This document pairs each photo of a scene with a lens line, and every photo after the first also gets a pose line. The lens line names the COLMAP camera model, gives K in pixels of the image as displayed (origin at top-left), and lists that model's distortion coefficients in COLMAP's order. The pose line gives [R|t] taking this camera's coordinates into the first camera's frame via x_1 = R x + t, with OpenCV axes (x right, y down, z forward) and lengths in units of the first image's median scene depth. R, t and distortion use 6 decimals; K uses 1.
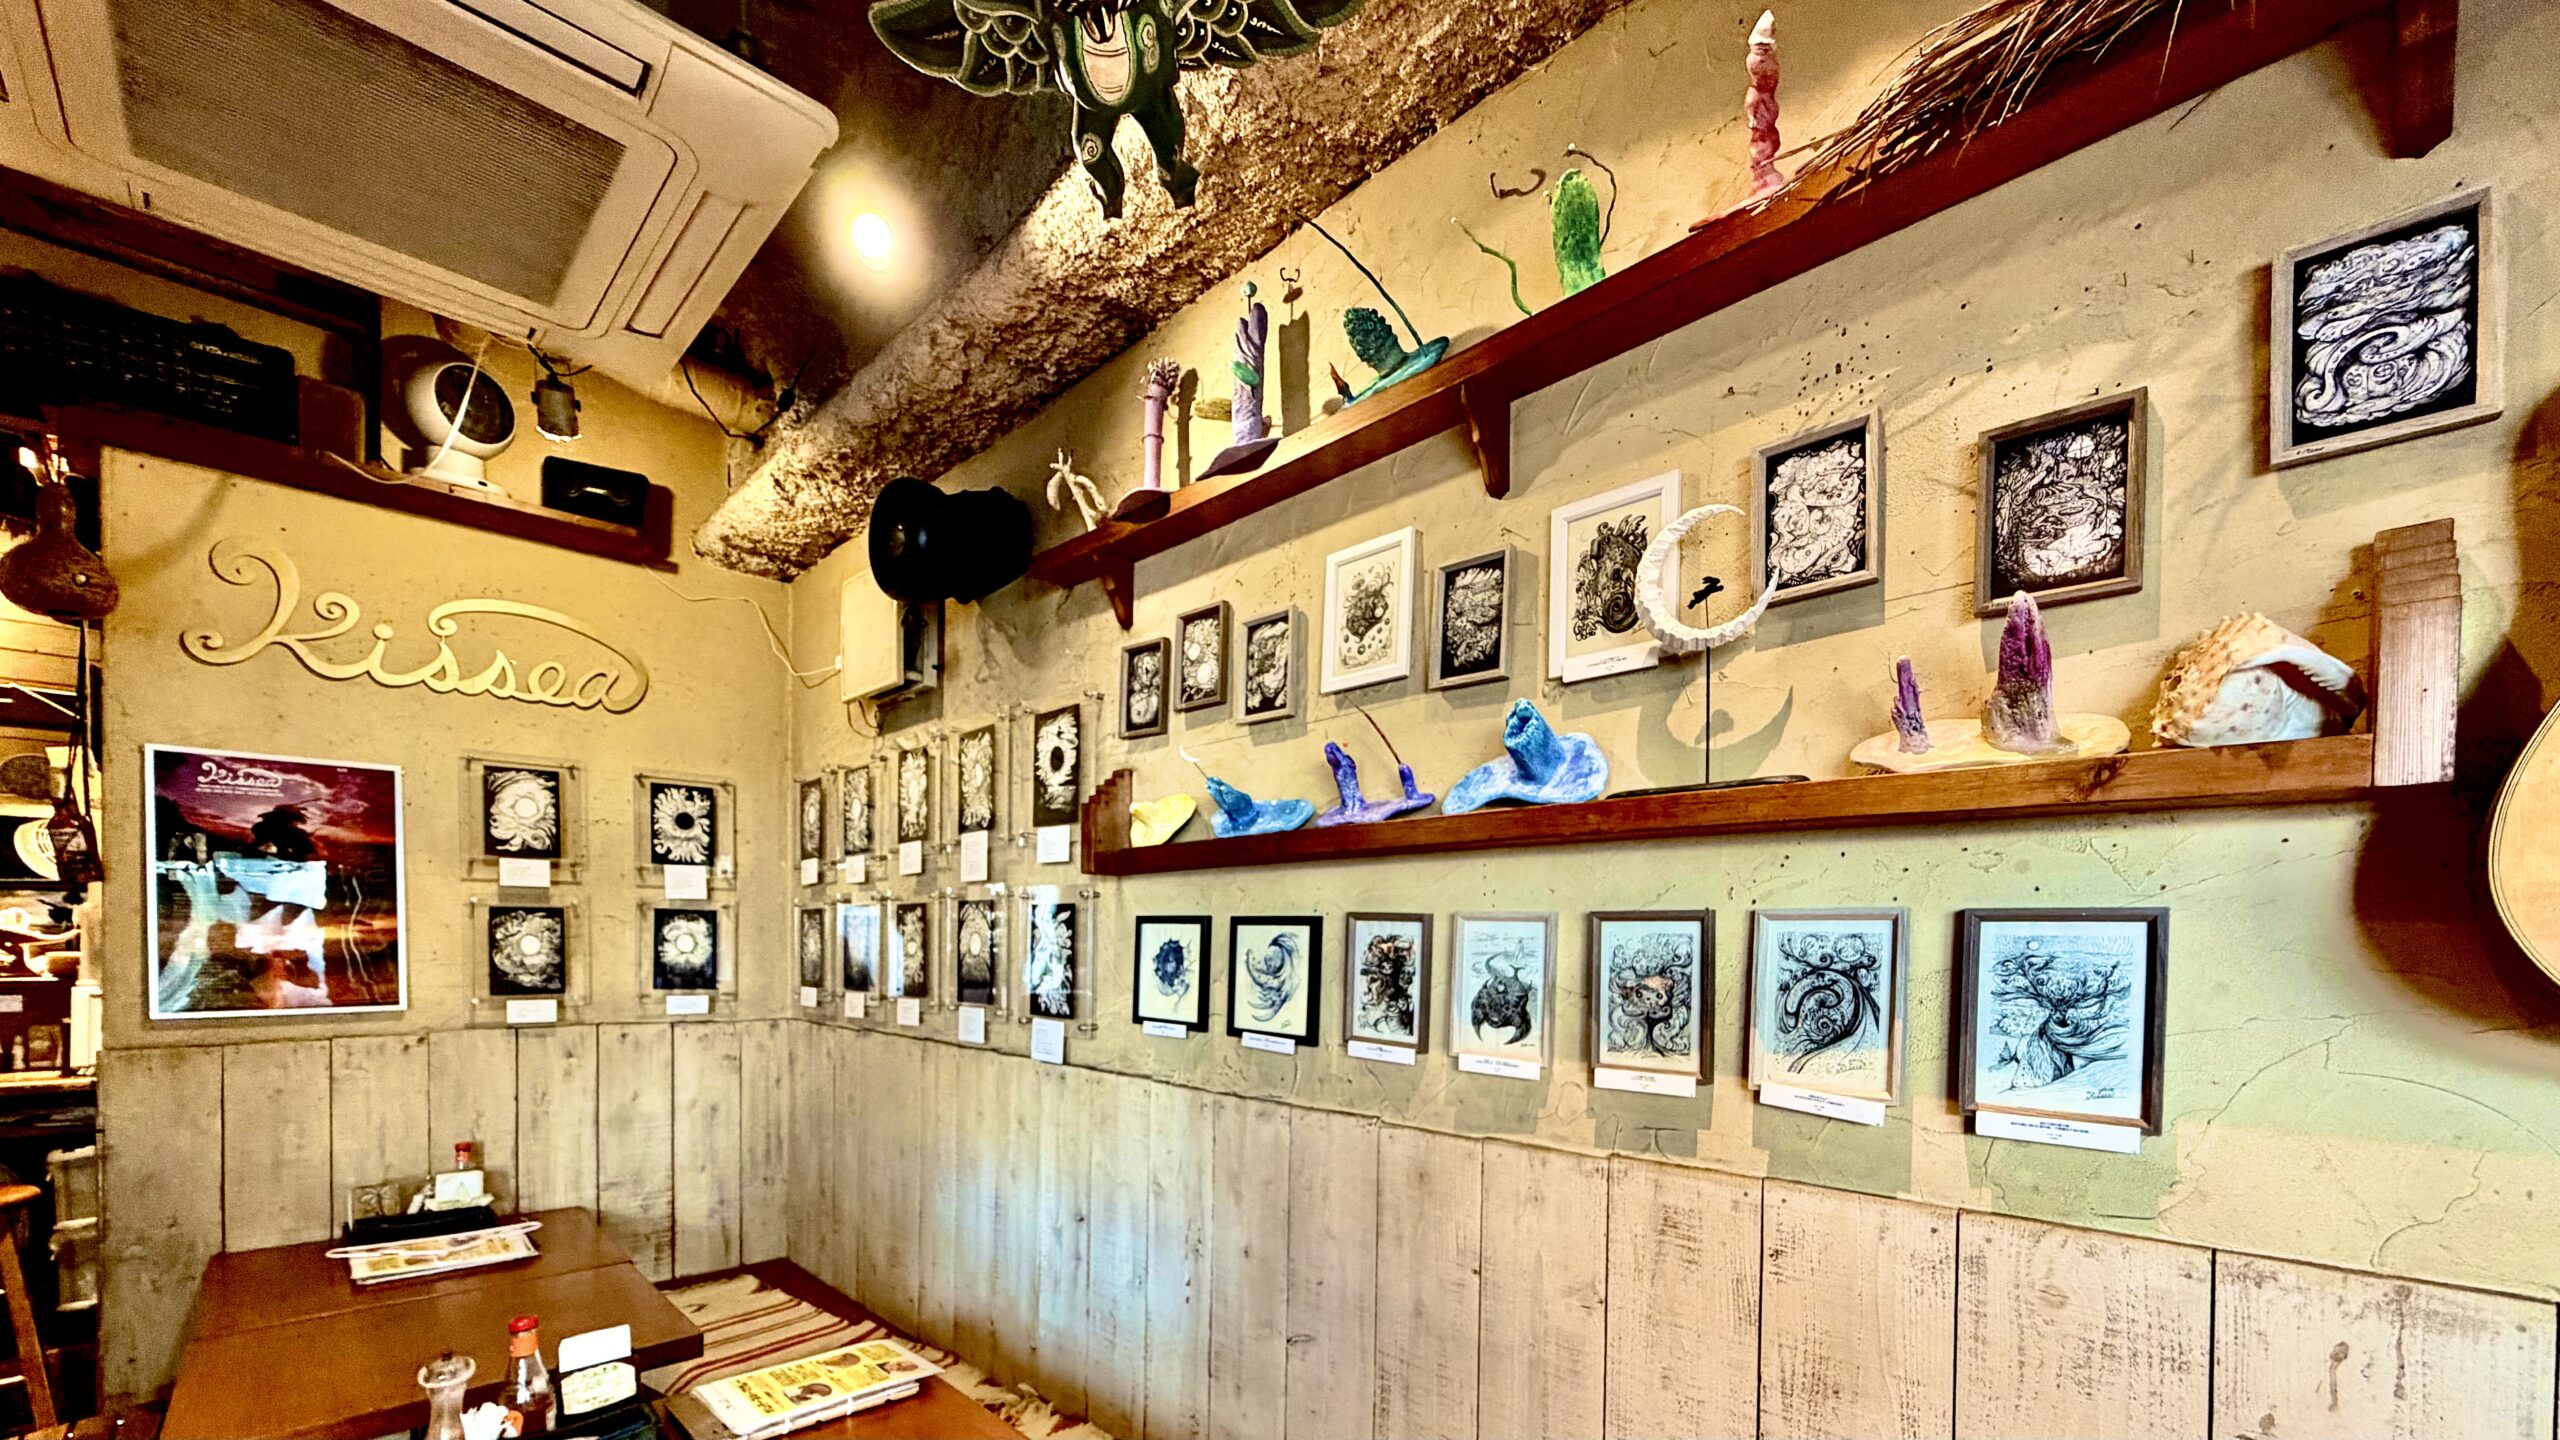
lens RADIAL K [[1017.5, 0, 1290.4], [0, 1017.5, 940.0], [0, 0, 1]] dist [-0.000264, -0.000347]
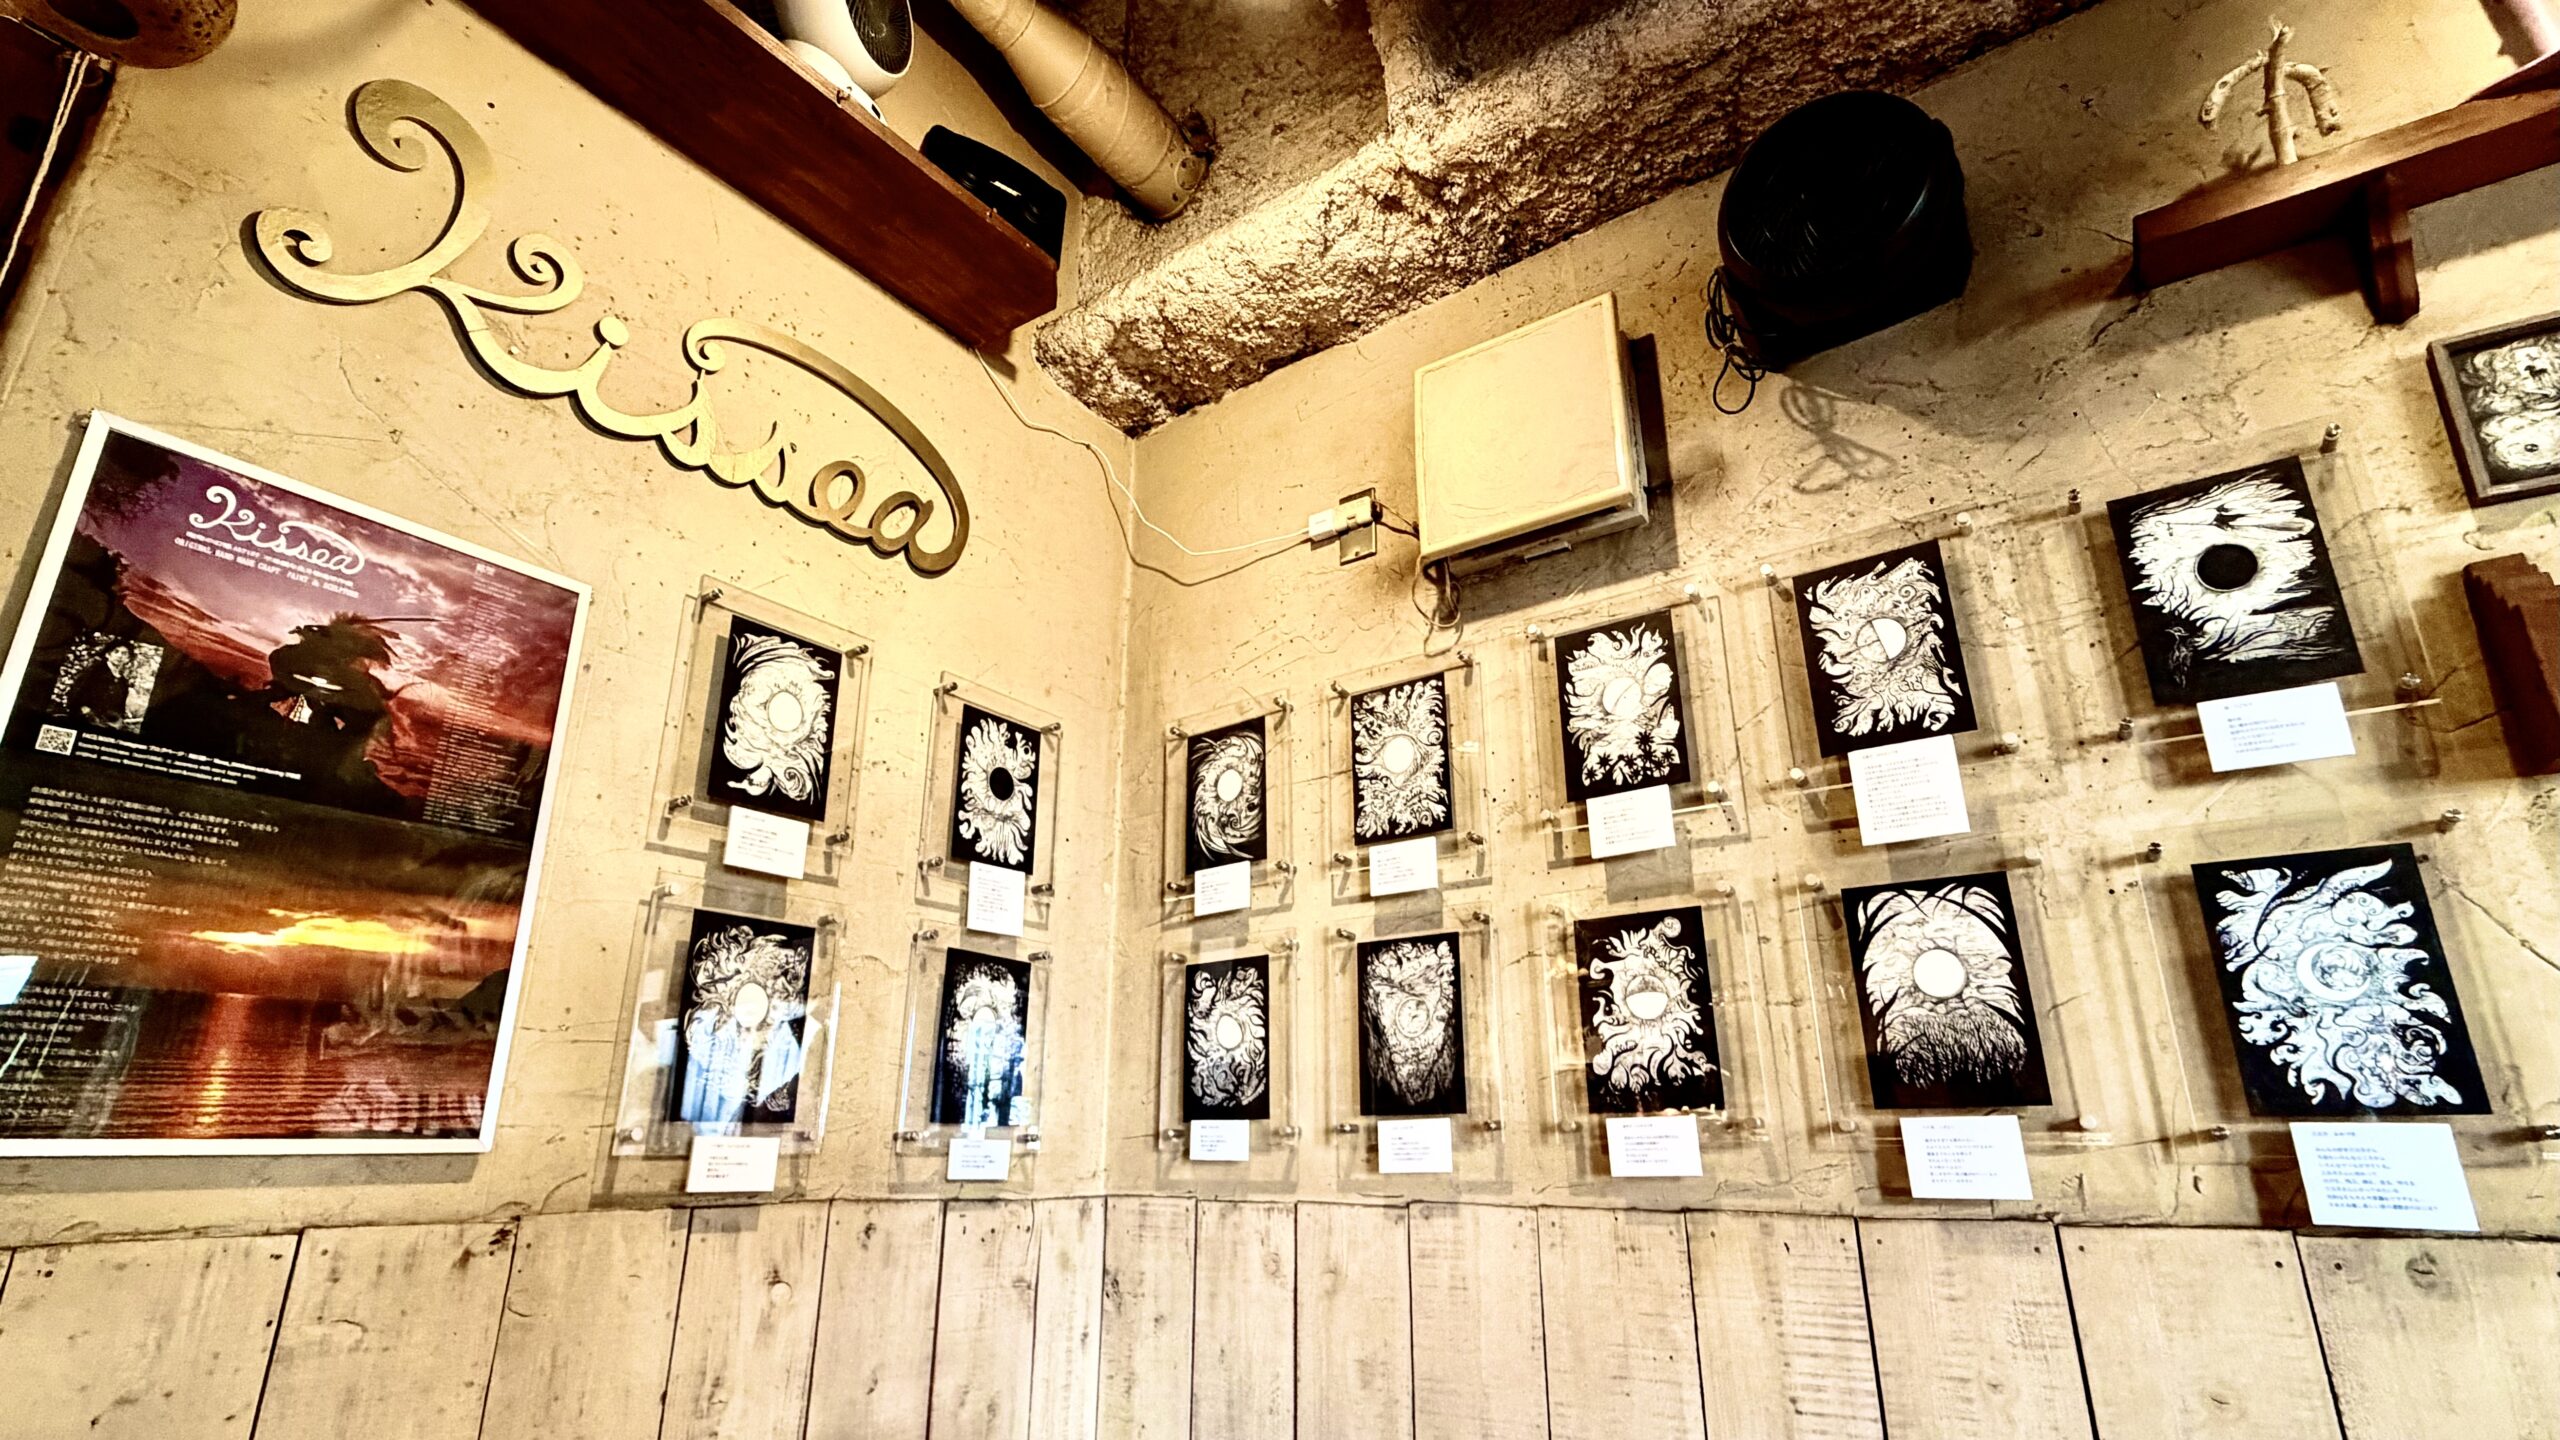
lens RADIAL K [[1208.8, 0, 1318.0], [0, 1208.8, 713.5], [0, 0, 1]] dist [-0.003988, 0.002465]
pose [[0.986654, 0.044154, 0.156732, -0.919652], [0.010786, 0.942696, -0.333477, 0.098493], [-0.162476, 0.330717, 0.929639, 0.667496]]
